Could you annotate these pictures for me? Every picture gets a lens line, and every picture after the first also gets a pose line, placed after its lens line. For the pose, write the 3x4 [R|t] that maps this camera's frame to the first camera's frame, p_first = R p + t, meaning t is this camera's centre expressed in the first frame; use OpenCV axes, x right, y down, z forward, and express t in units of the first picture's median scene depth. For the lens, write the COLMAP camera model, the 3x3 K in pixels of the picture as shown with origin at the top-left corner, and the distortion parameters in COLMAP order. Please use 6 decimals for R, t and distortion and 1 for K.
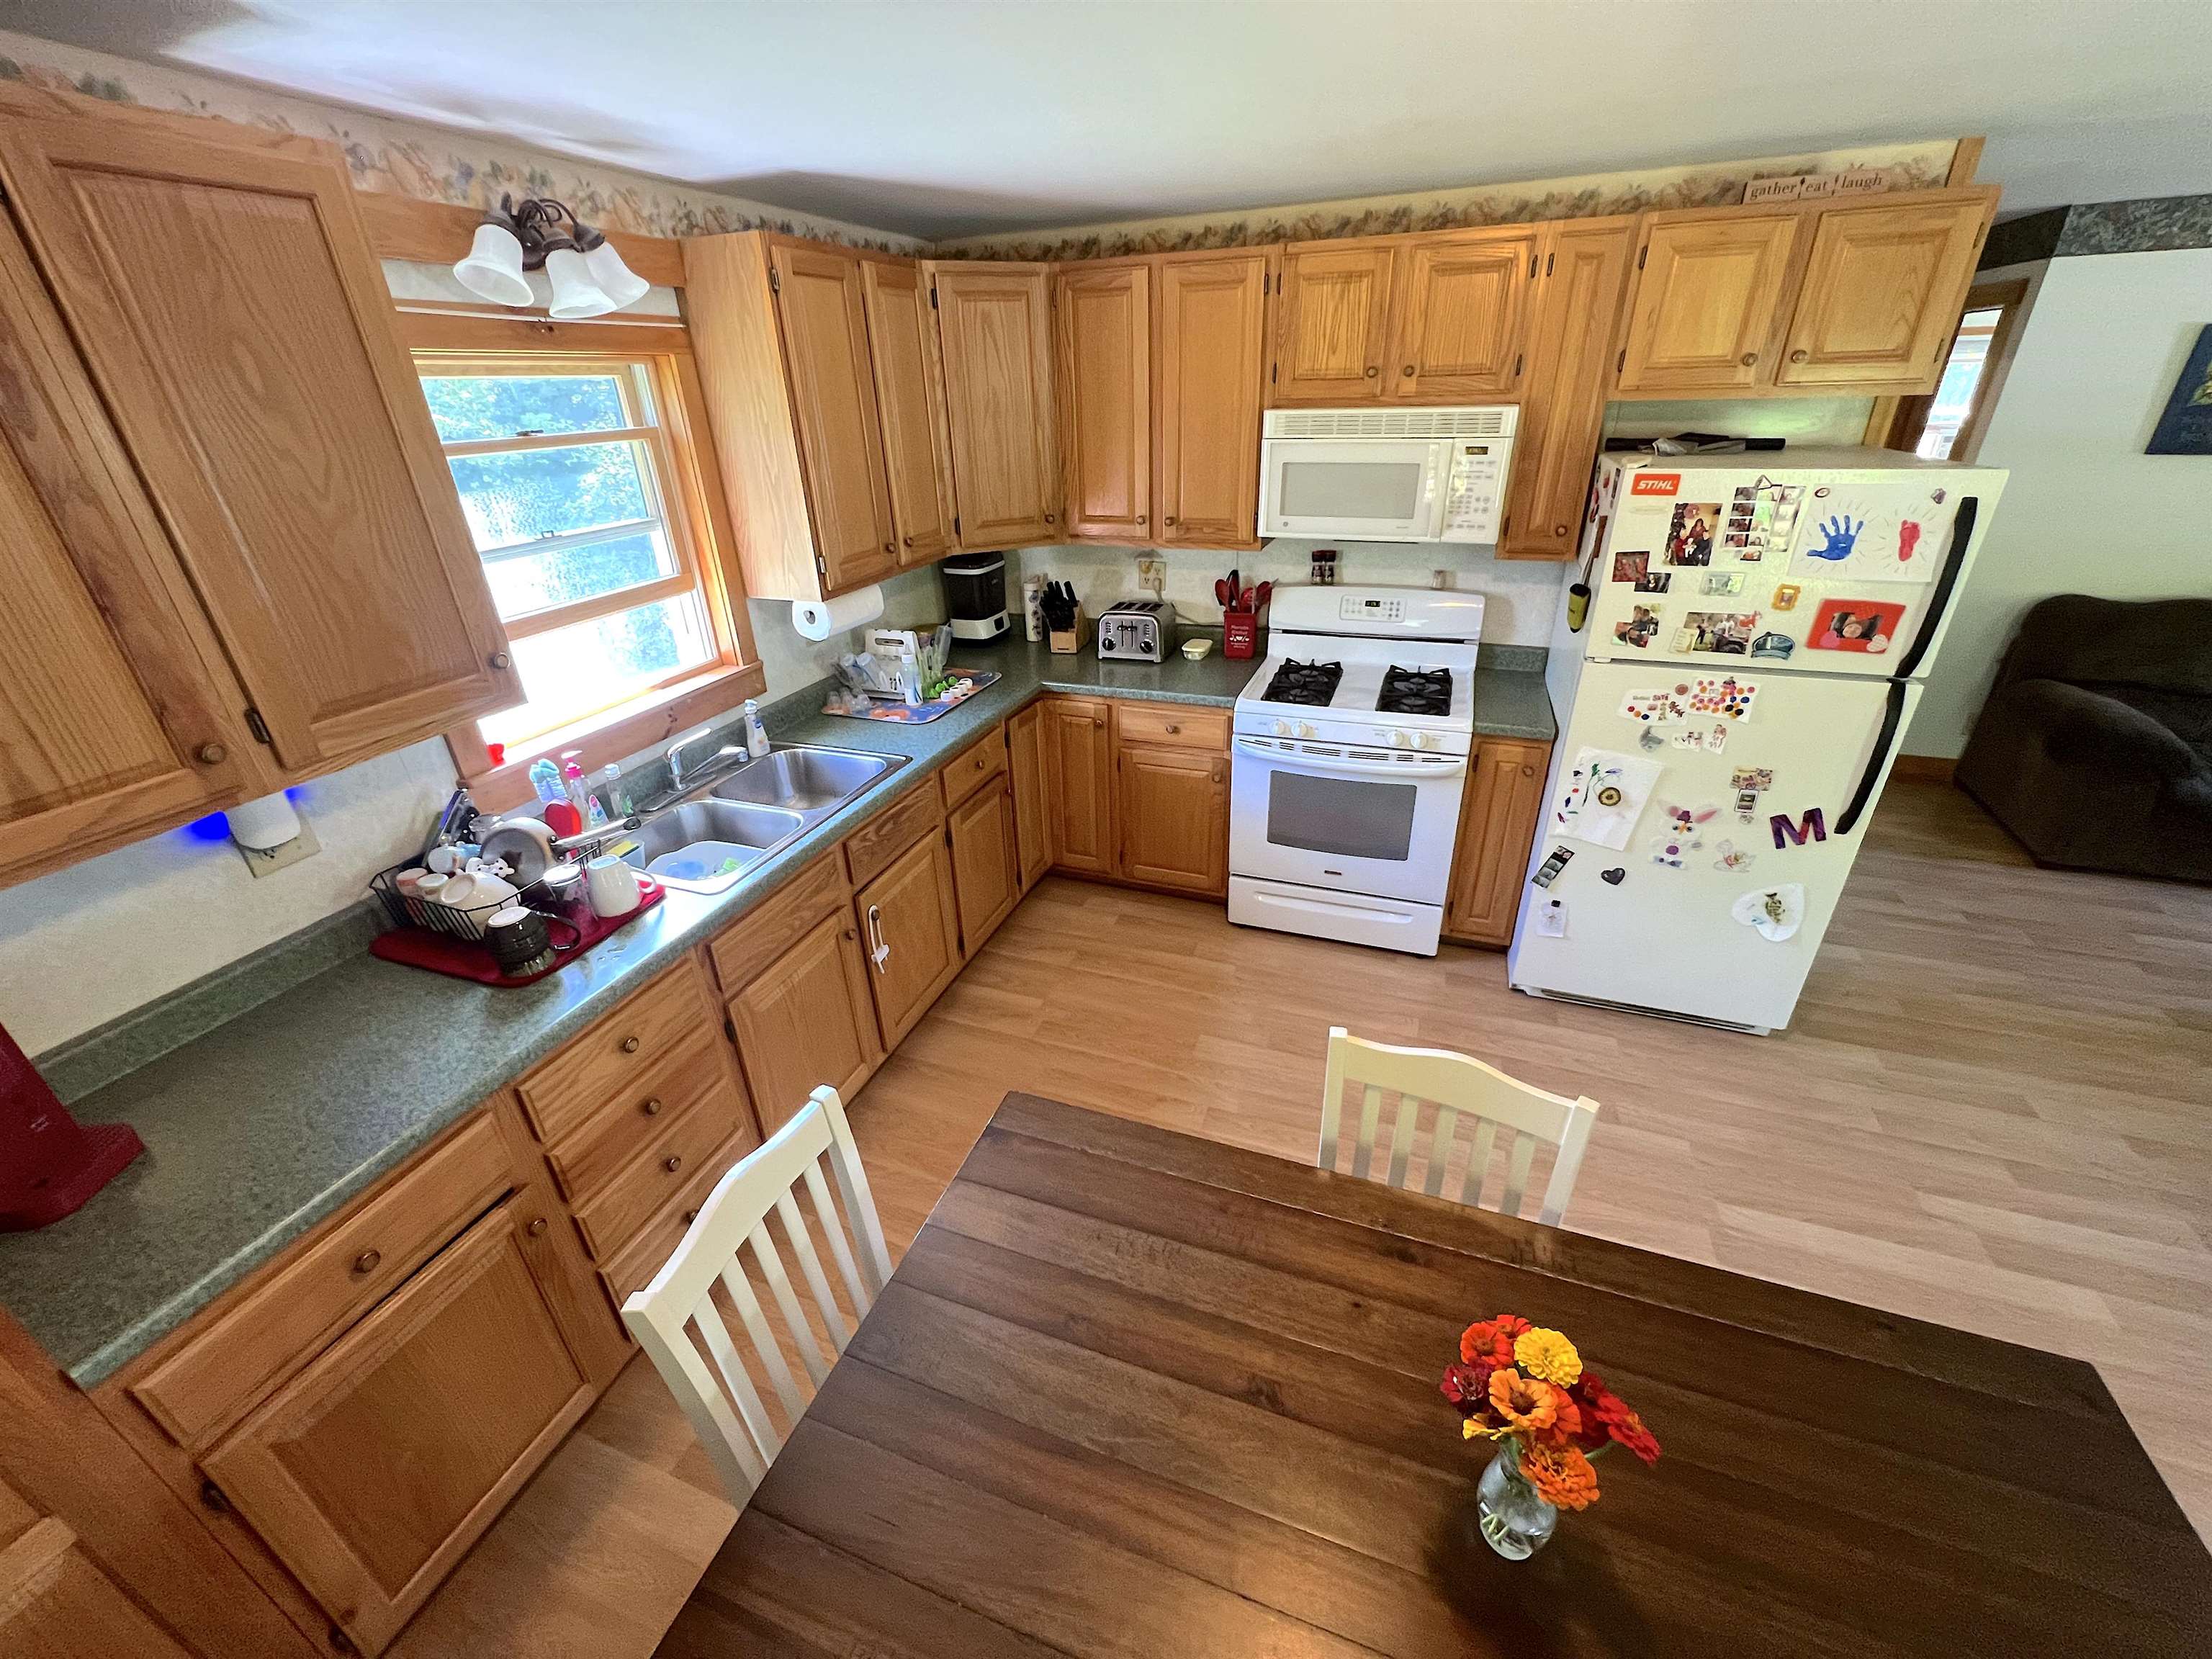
lens RADIAL K [[887.0, 0, 1104.9], [0, 887.0, 822.3], [0, 0, 1]] dist [-0.001577, 0.000877]
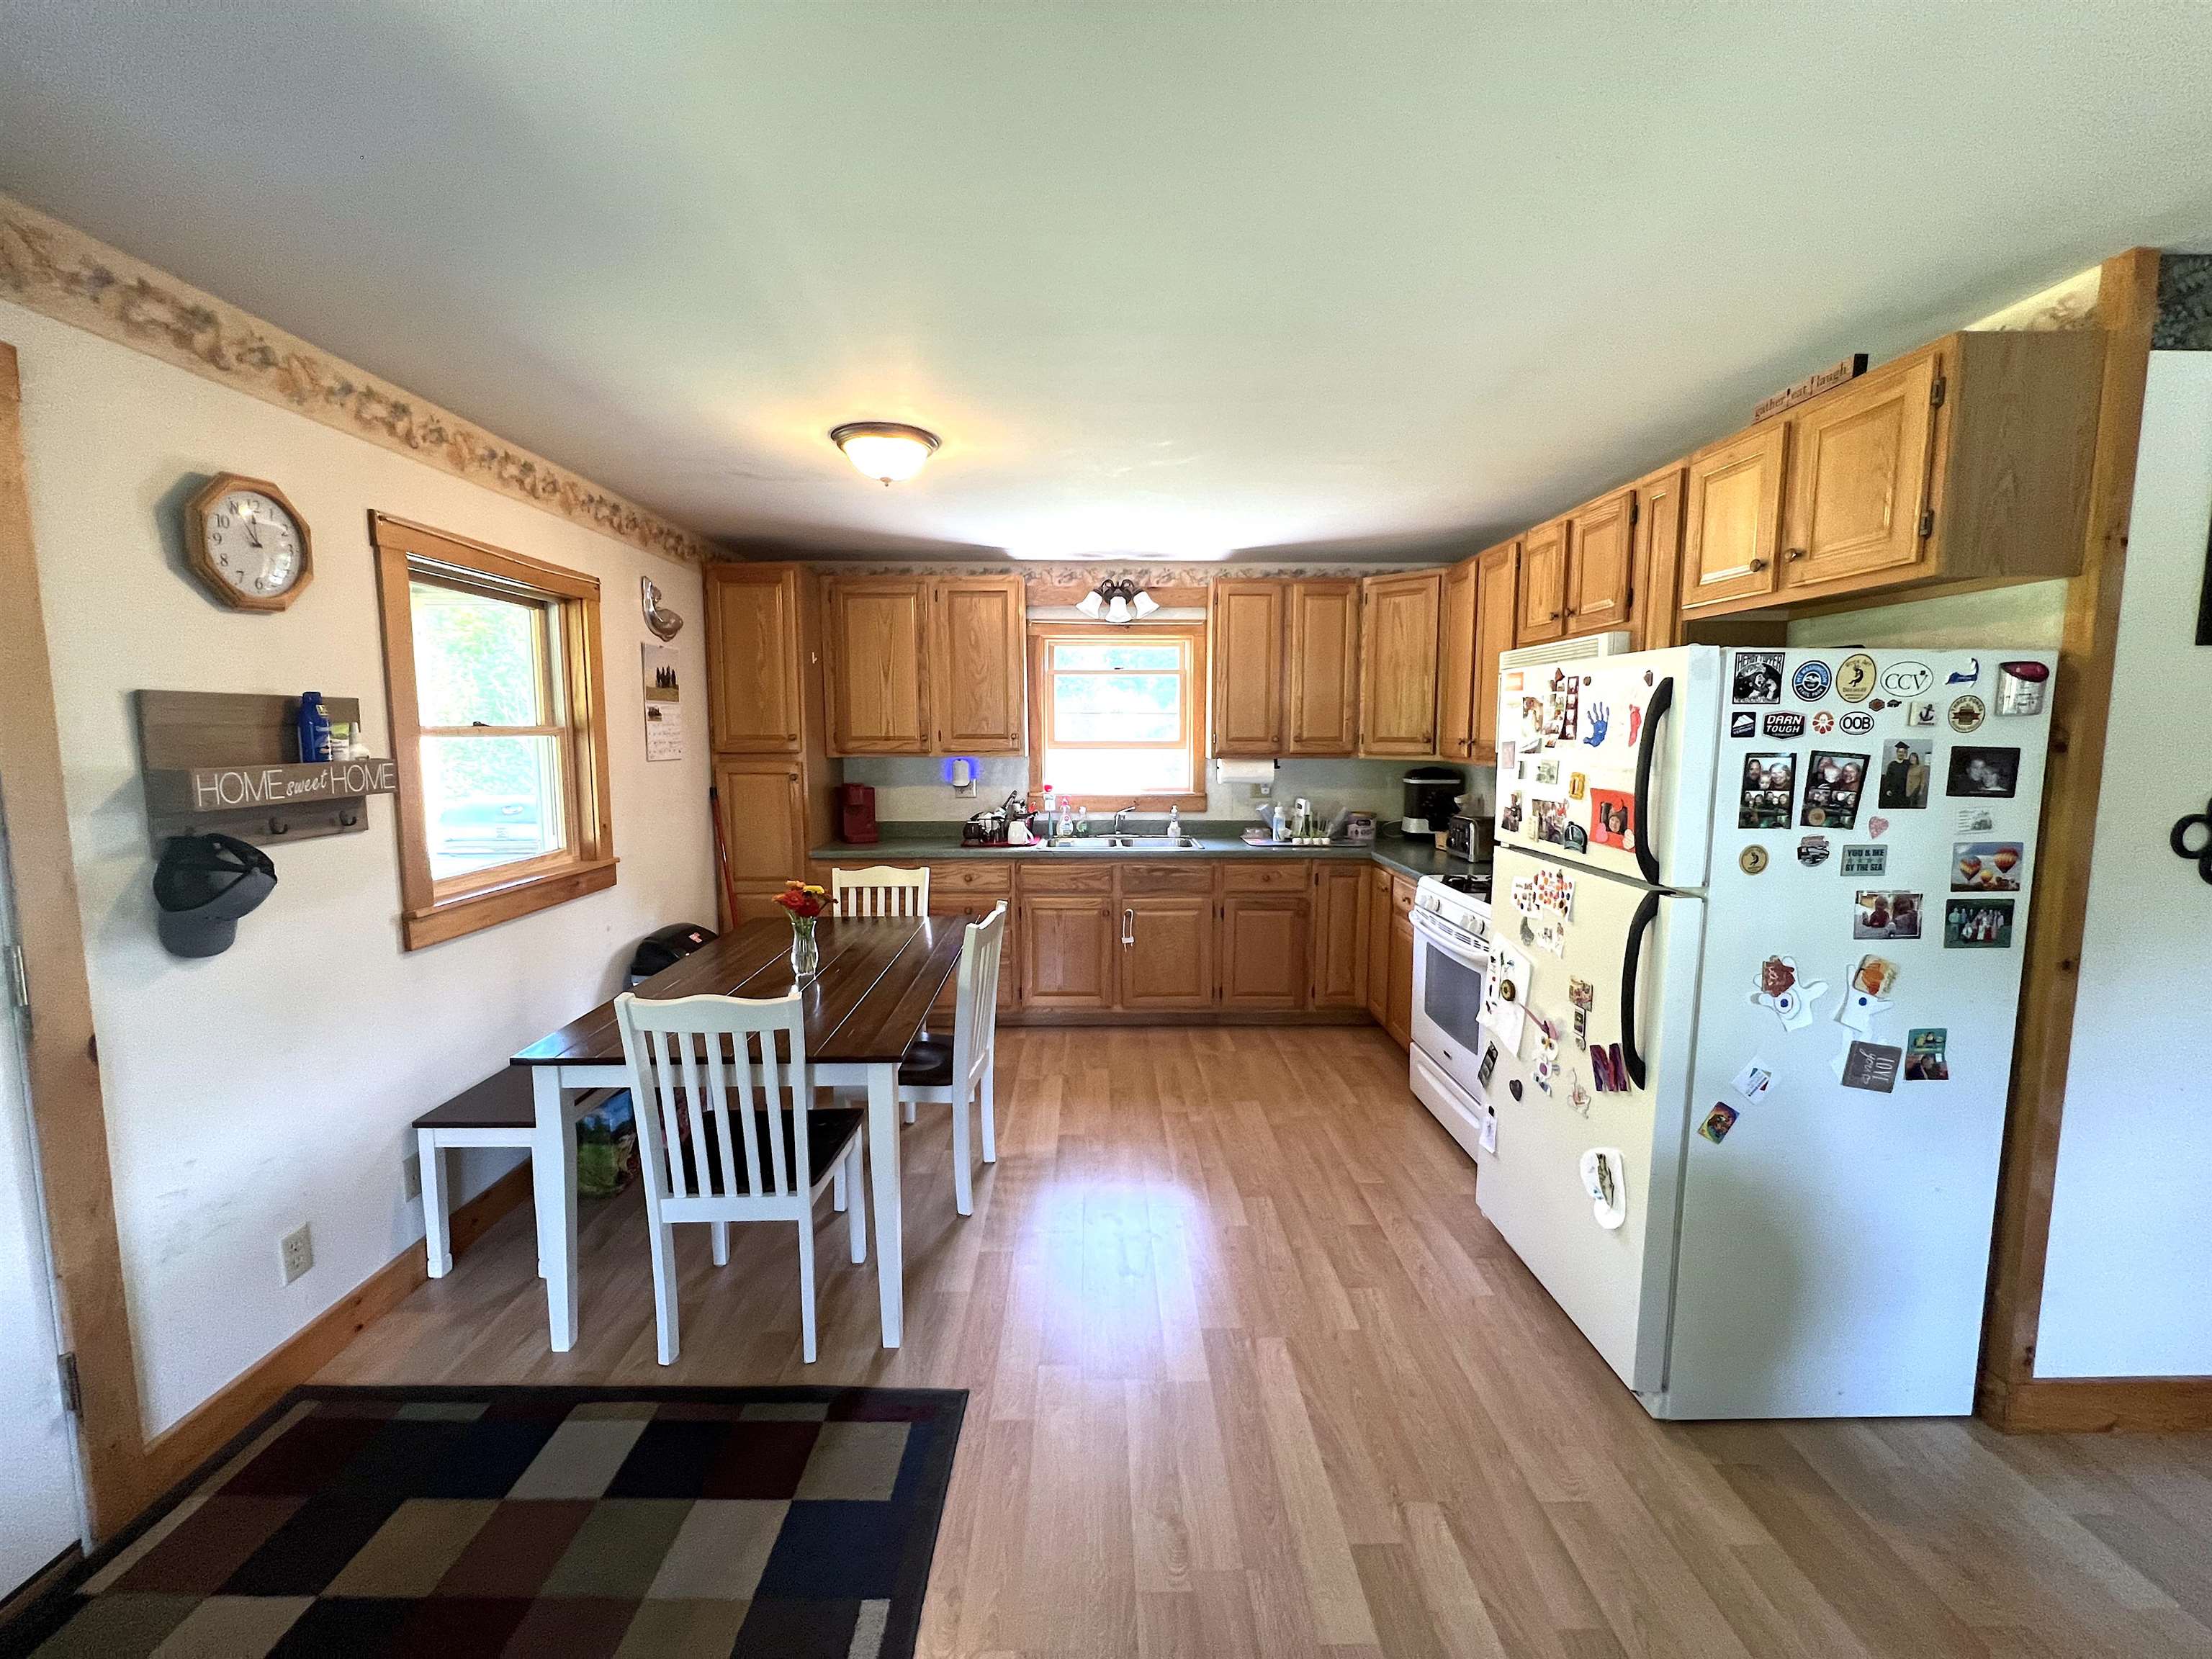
lens RADIAL K [[887.0, 0, 1100.6], [0, 887.0, 821.6], [0, 0, 1]] dist [-0.001577, 0.000877]
pose [[0.360529, 0.127474, -0.923996, 1.230983], [-0.427883, 0.902839, -0.042398, 0.034372], [0.828815, 0.410648, 0.380044, 0.191378]]
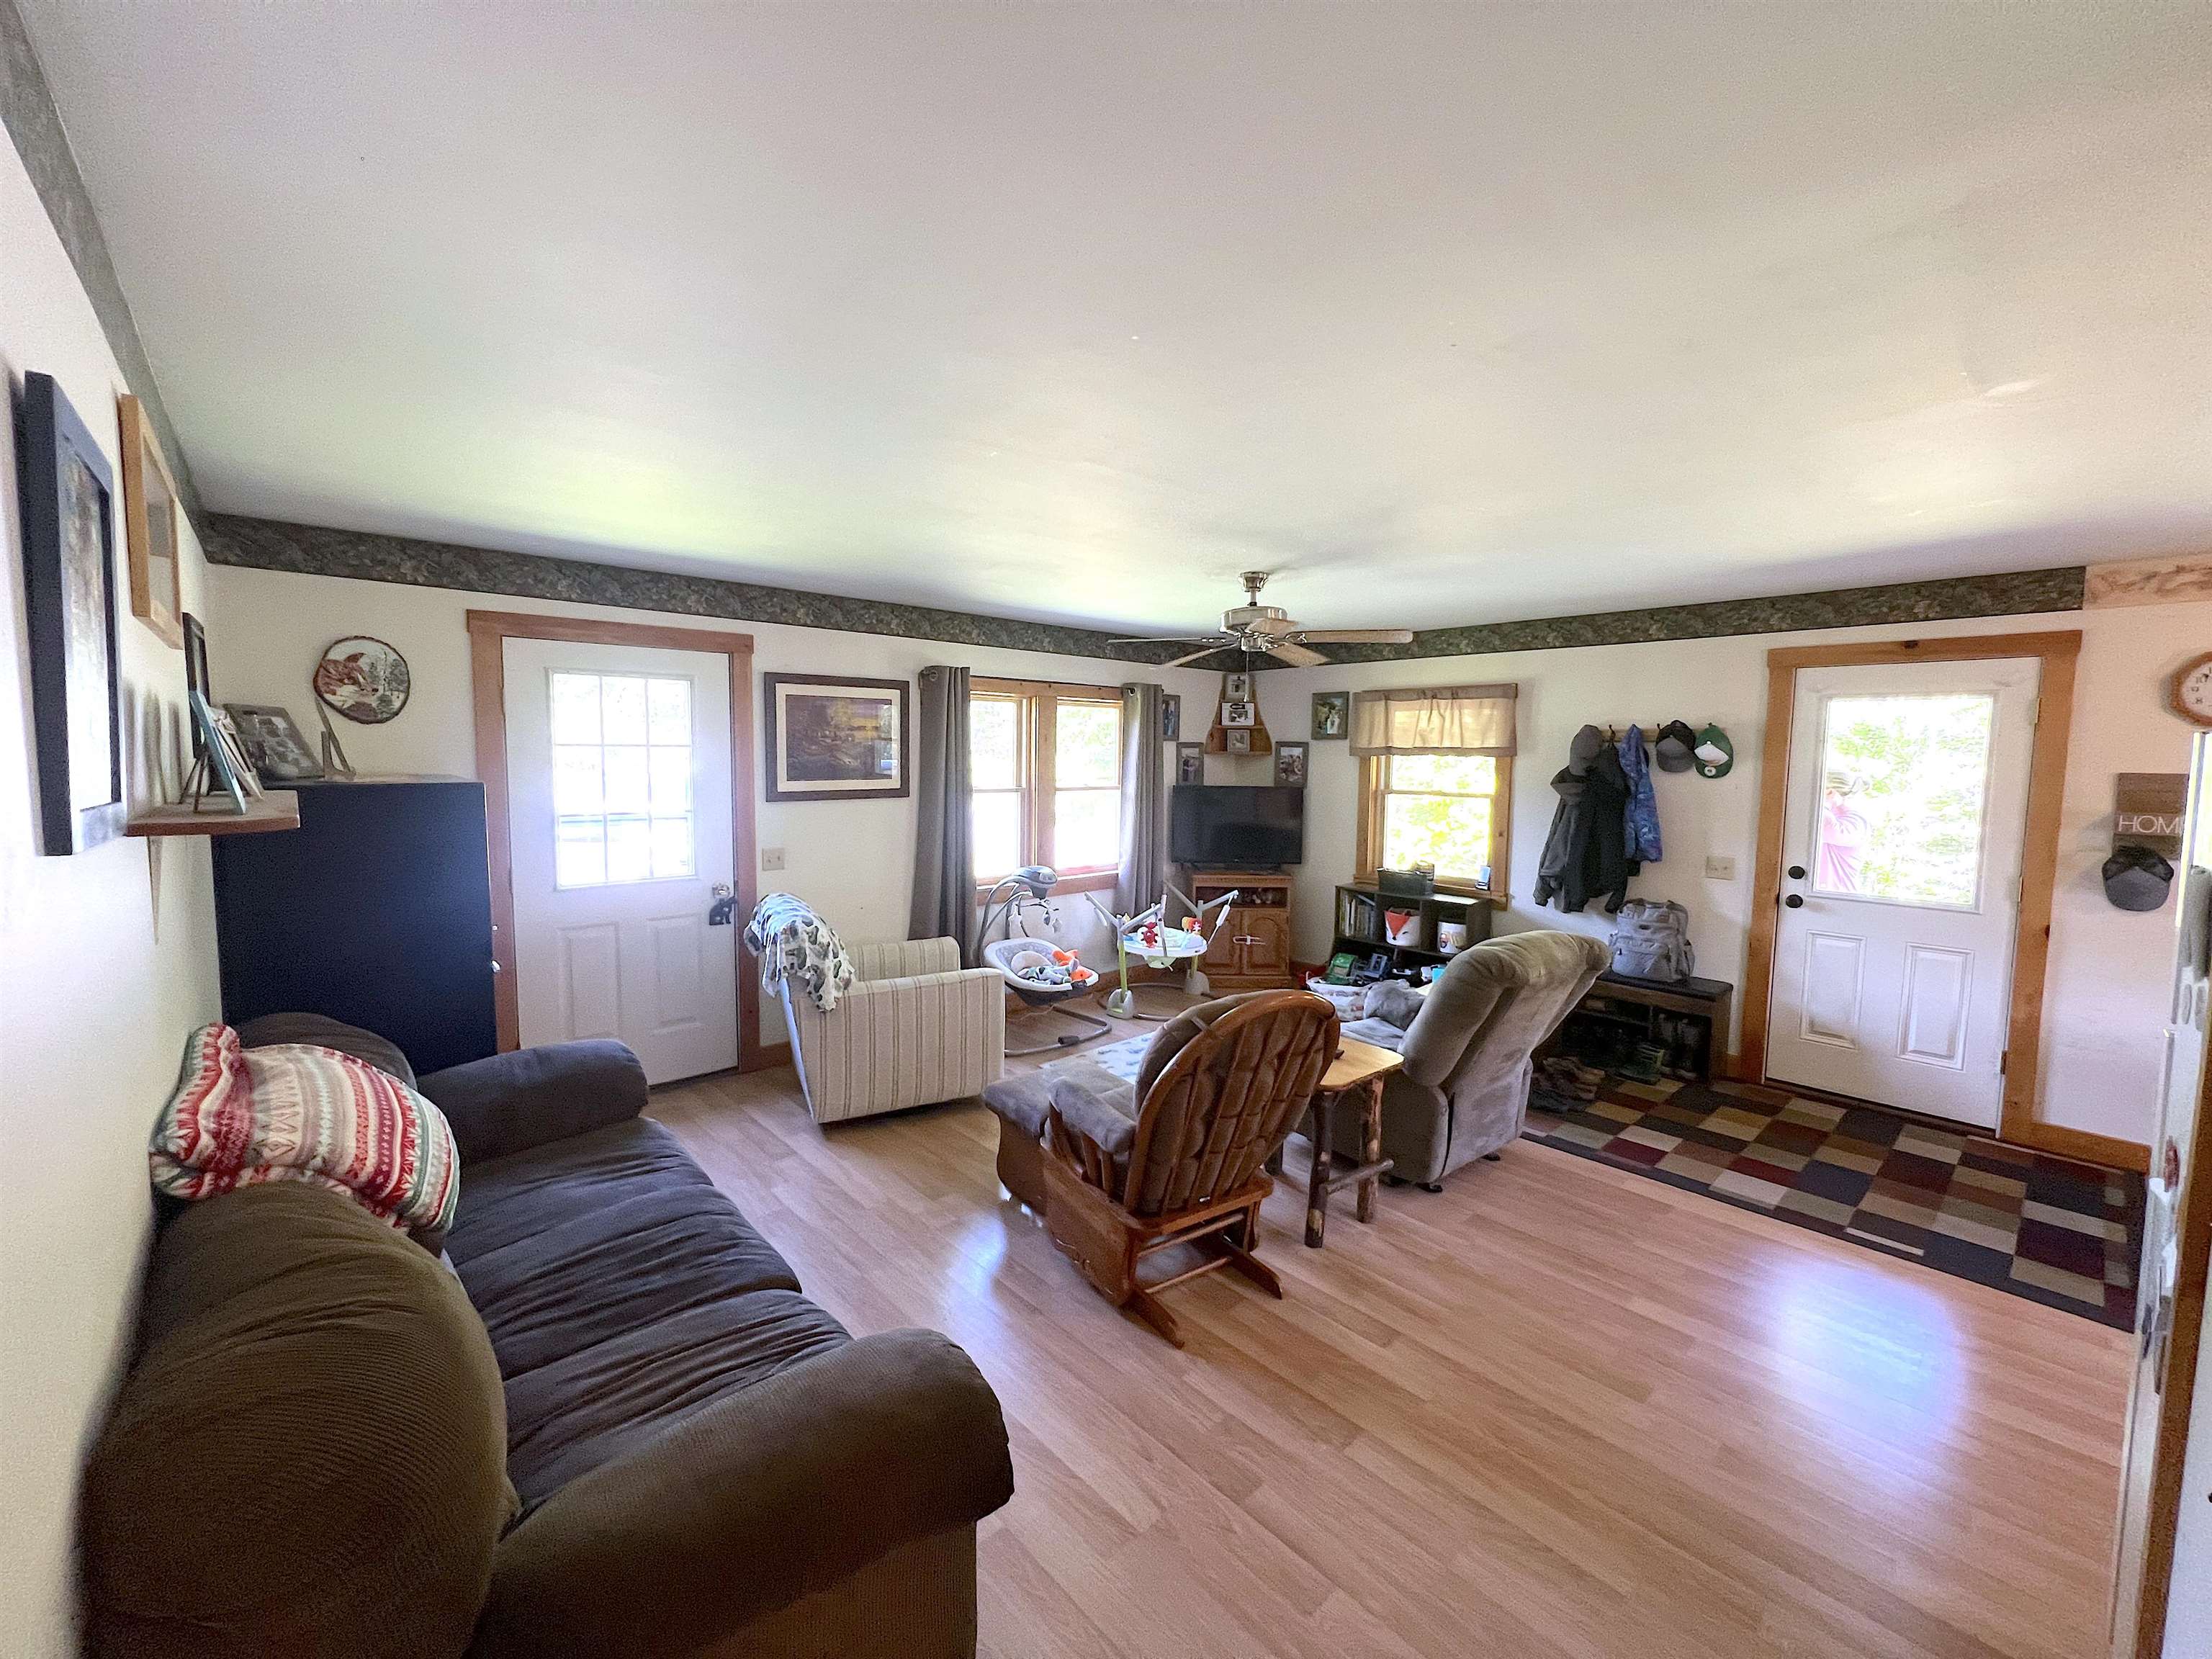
lens RADIAL K [[887.0, 0, 1105.4], [0, 887.0, 822.2], [0, 0, 1]] dist [-0.001577, 0.000877]
pose [[-0.889702, -0.015248, 0.456287, 1.116003], [0.218556, 0.863253, 0.455003, -0.648874], [-0.400829, 0.504541, -0.764705, 1.472977]]
